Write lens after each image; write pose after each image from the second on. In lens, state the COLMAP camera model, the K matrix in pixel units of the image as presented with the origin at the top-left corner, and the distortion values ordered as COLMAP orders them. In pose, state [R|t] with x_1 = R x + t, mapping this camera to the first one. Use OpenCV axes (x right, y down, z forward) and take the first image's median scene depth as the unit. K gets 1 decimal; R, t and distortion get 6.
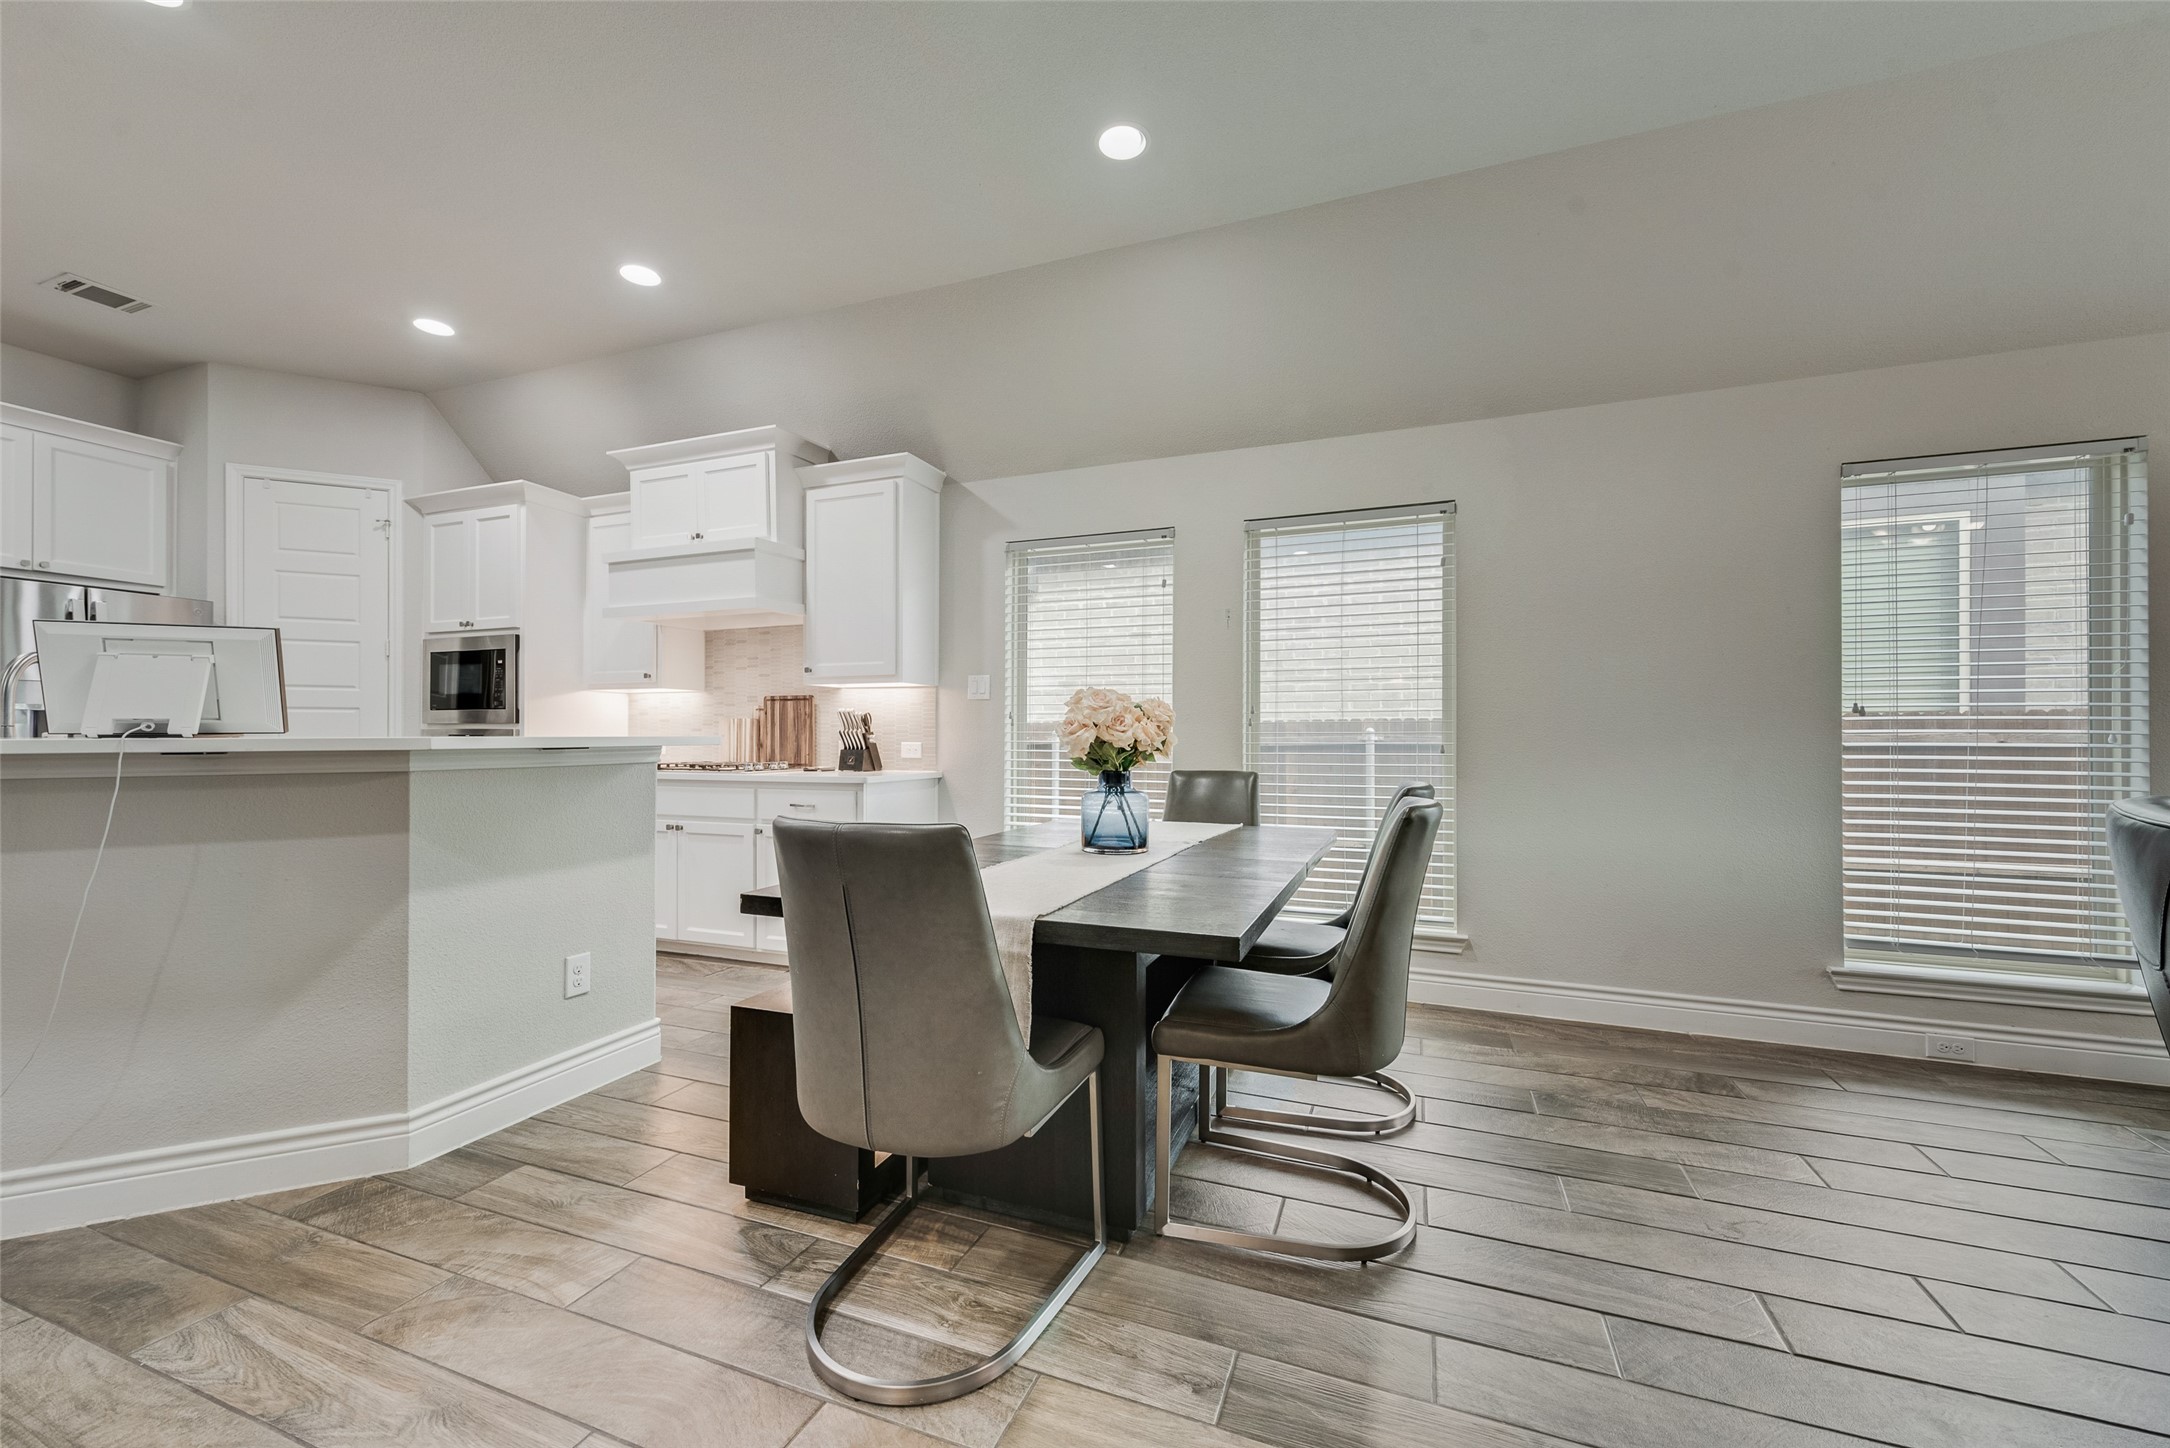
lens RADIAL K [[848.0, 0, 1086.7], [0, 848.0, 732.7], [0, 0, 1]] dist [0.001383, -0.000412]
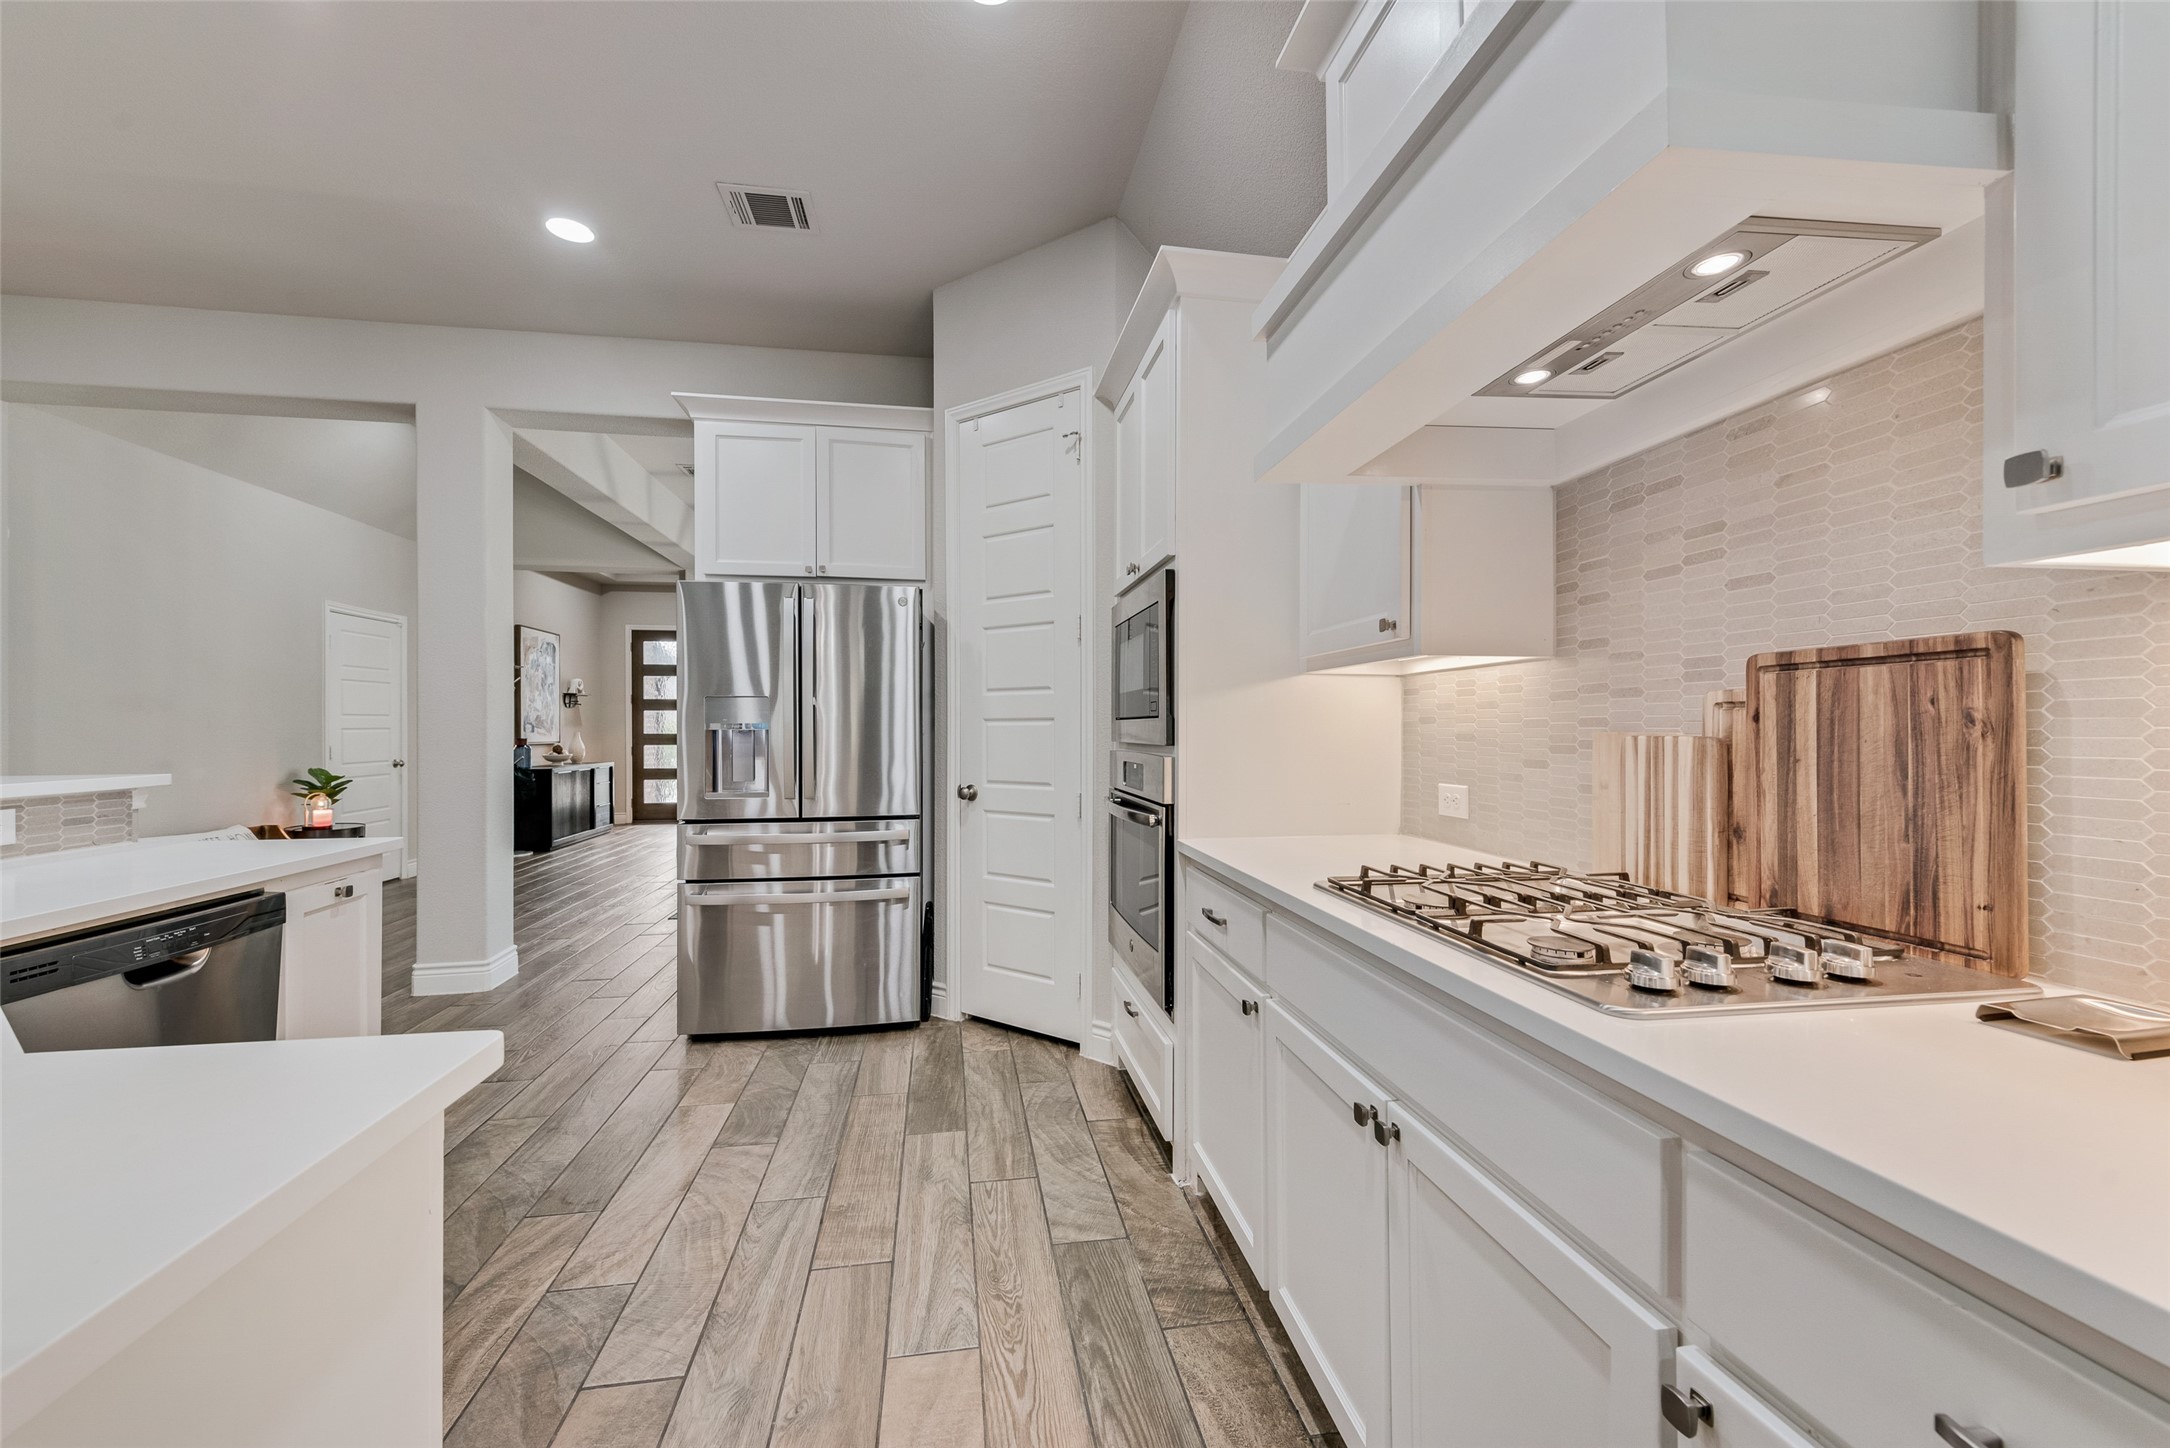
lens RADIAL K [[858.1, 0, 1085.0], [0, 858.1, 724.0], [0, 0, 1]] dist [0.007425, -0.000227]
pose [[0.502263, -0.007919, -0.864678, -0.262660], [0.006437, 0.999965, -0.005419, -0.022173], [0.864691, -0.002844, 0.502297, 0.716866]]
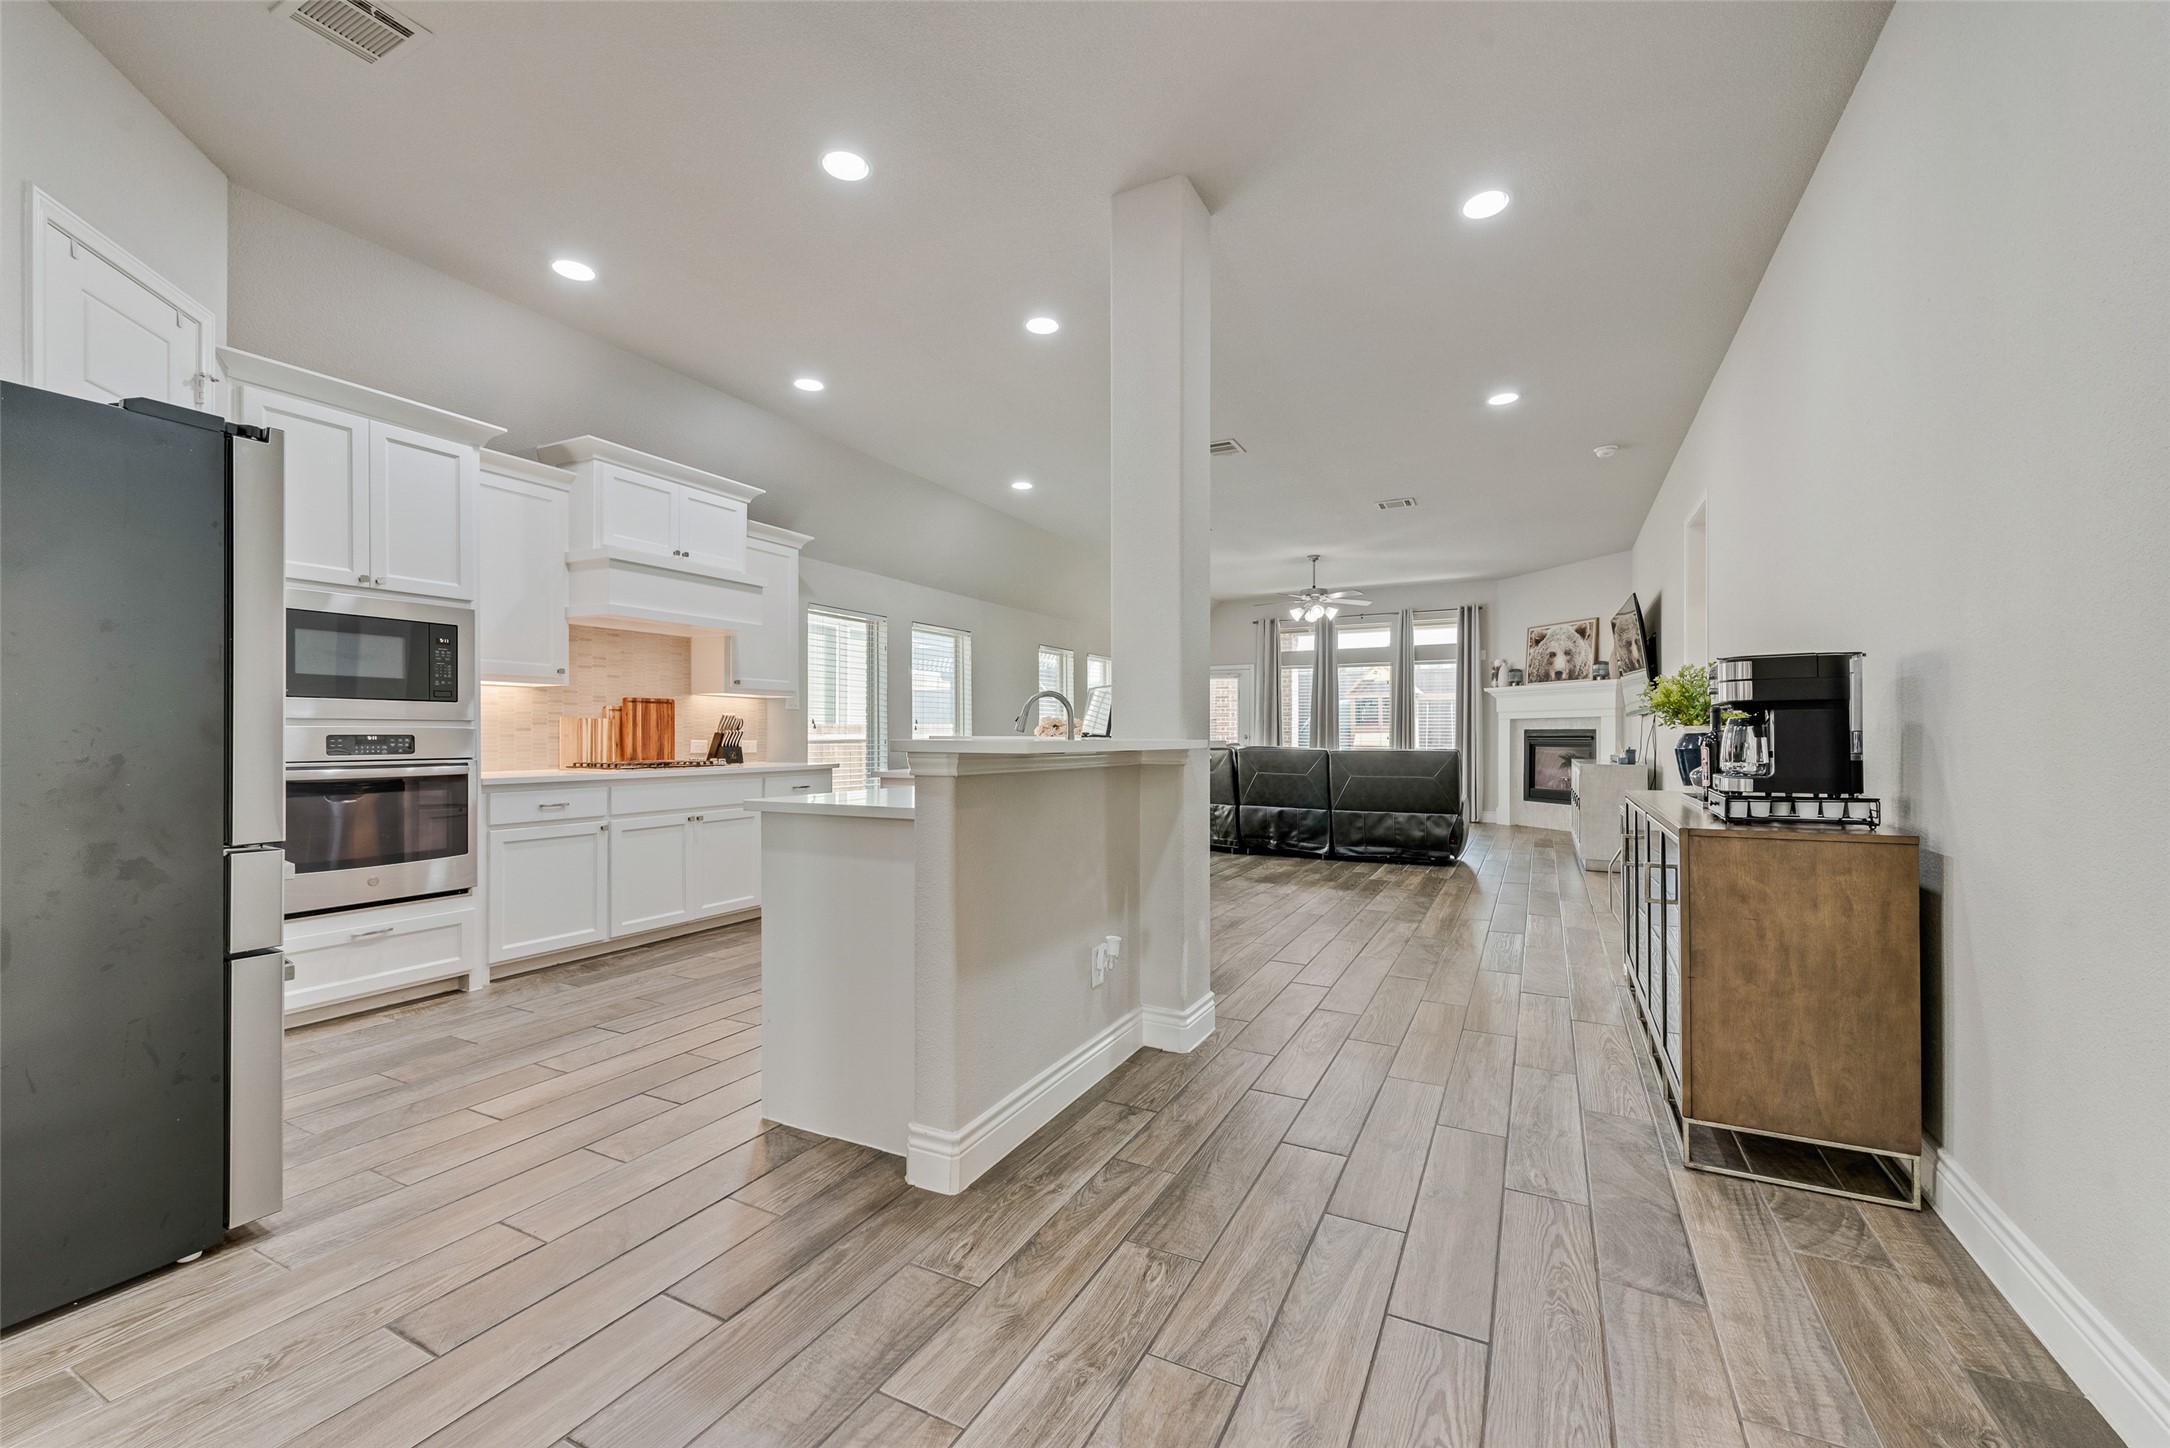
lens RADIAL K [[876.4, 0, 1092.2], [0, 876.4, 736.1], [0, 0, 1]] dist [0.000833, 0.000030]
pose [[0.107426, -0.002349, 0.994210, -1.468318], [-0.002869, 0.999992, 0.002673, -0.000482], [-0.994209, -0.003140, 0.107419, 0.336620]]
